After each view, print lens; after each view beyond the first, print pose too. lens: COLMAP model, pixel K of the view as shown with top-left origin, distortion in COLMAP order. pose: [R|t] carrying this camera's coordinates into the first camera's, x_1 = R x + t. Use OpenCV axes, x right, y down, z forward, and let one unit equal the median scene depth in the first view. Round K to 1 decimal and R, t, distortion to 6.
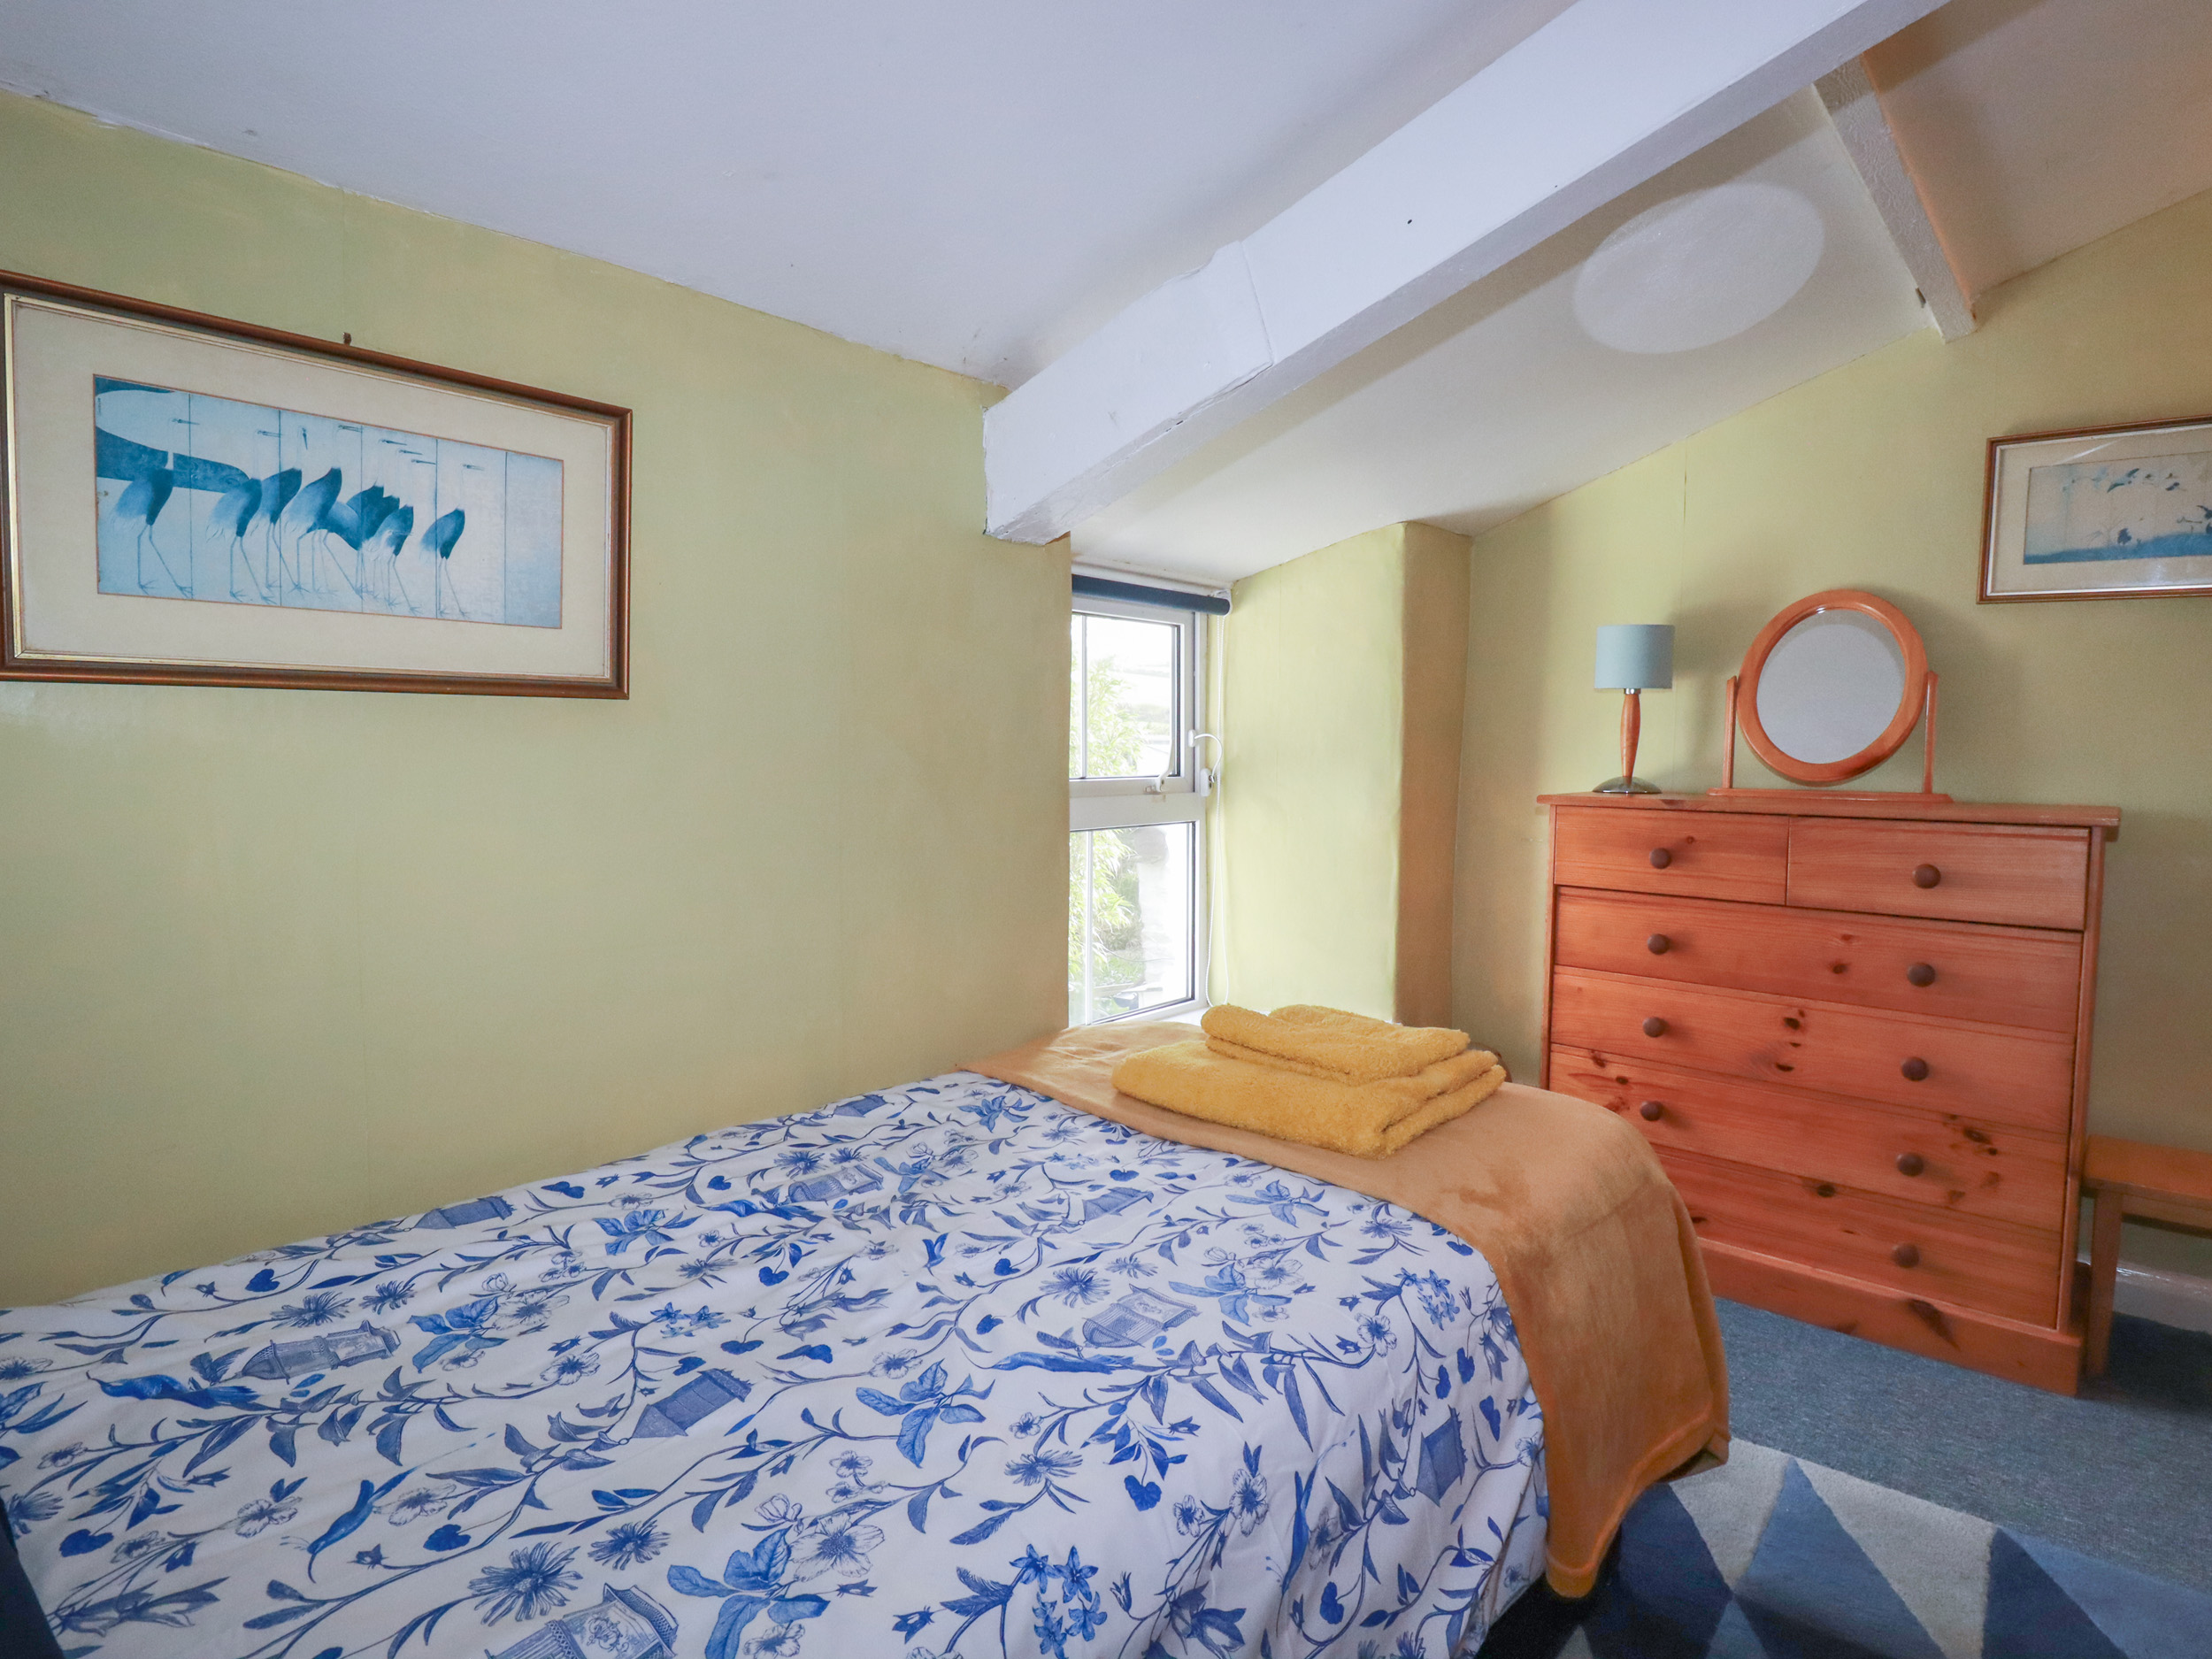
lens RADIAL K [[1157.2, 0, 1112.7], [0, 1157.2, 813.0], [0, 0, 1]] dist [0.003817, -0.015210]
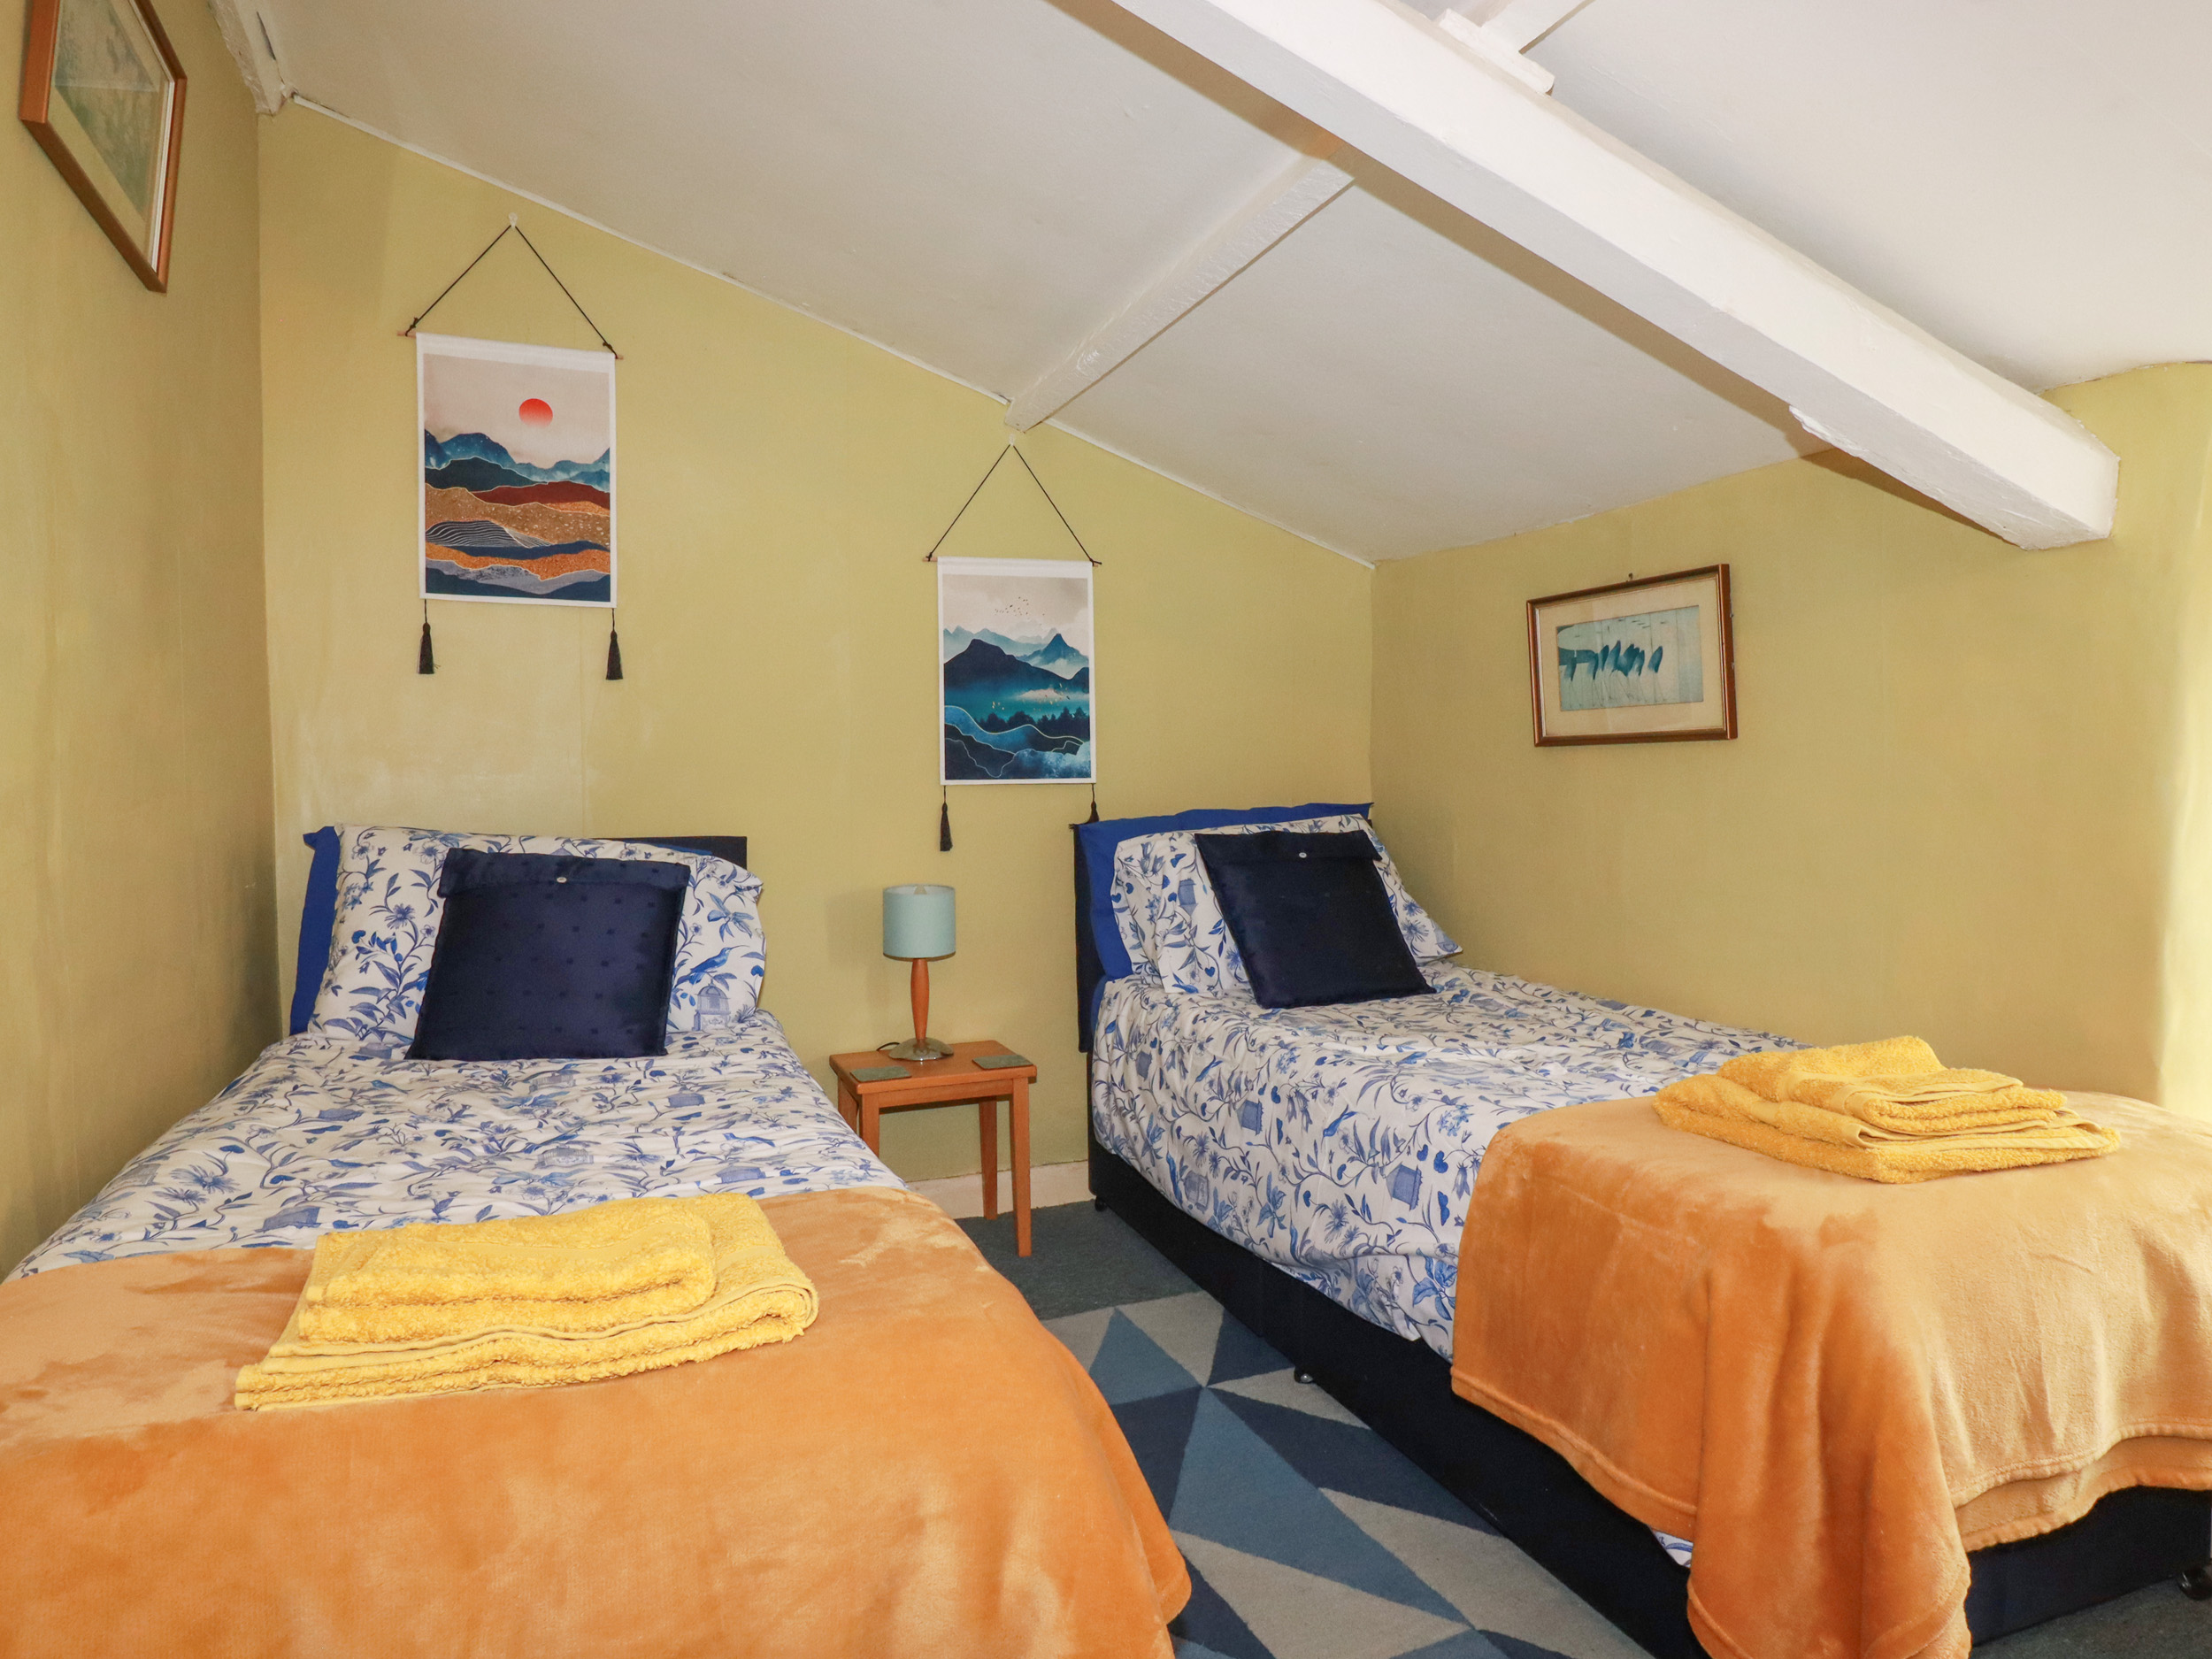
lens RADIAL K [[1322.9, 0, 1117.2], [0, 1322.9, 818.8], [0, 0, 1]] dist [-0.001656, -0.002503]
pose [[-0.446407, 0.024670, -0.894490, 2.003309], [-0.052309, 0.997191, 0.053608, -0.053232], [0.893300, 0.070720, -0.443863, 1.320619]]
